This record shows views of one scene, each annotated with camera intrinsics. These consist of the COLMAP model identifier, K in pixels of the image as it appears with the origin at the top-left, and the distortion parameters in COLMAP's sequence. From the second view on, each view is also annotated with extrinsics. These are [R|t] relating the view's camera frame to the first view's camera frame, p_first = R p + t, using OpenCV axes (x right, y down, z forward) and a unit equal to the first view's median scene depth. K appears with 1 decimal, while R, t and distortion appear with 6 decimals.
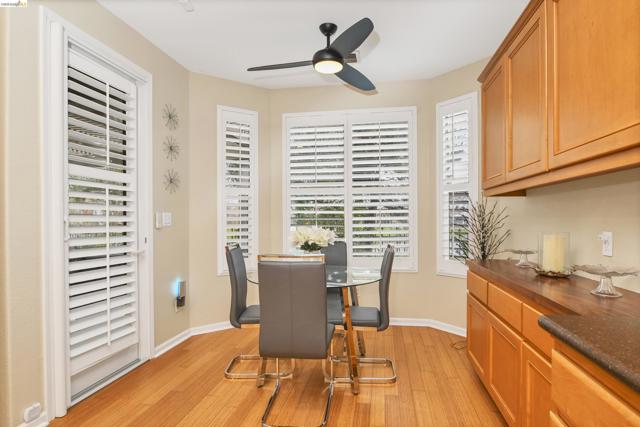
lens RADIAL K [[347.4, 0, 319.3], [0, 347.4, 211.4], [0, 0, 1]] dist [-0.022392, 0.003638]
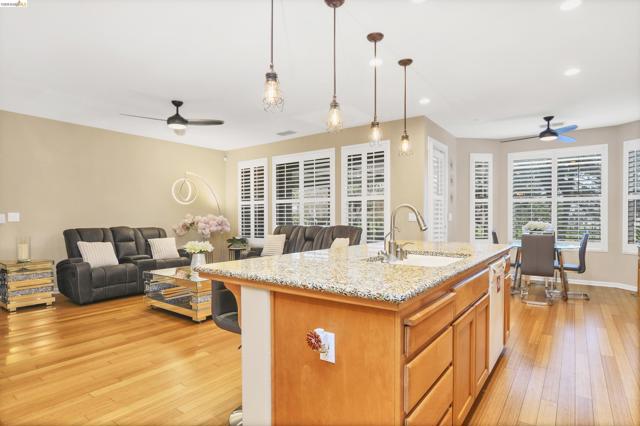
lens RADIAL K [[347.4, 0, 321.0], [0, 347.4, 210.8], [0, 0, 1]] dist [-0.022392, 0.003638]
pose [[0.895861, 0.009041, -0.444242, -0.186448], [-0.011189, 0.999935, -0.002214, 0.008005], [0.444194, 0.006954, 0.895904, -0.947544]]
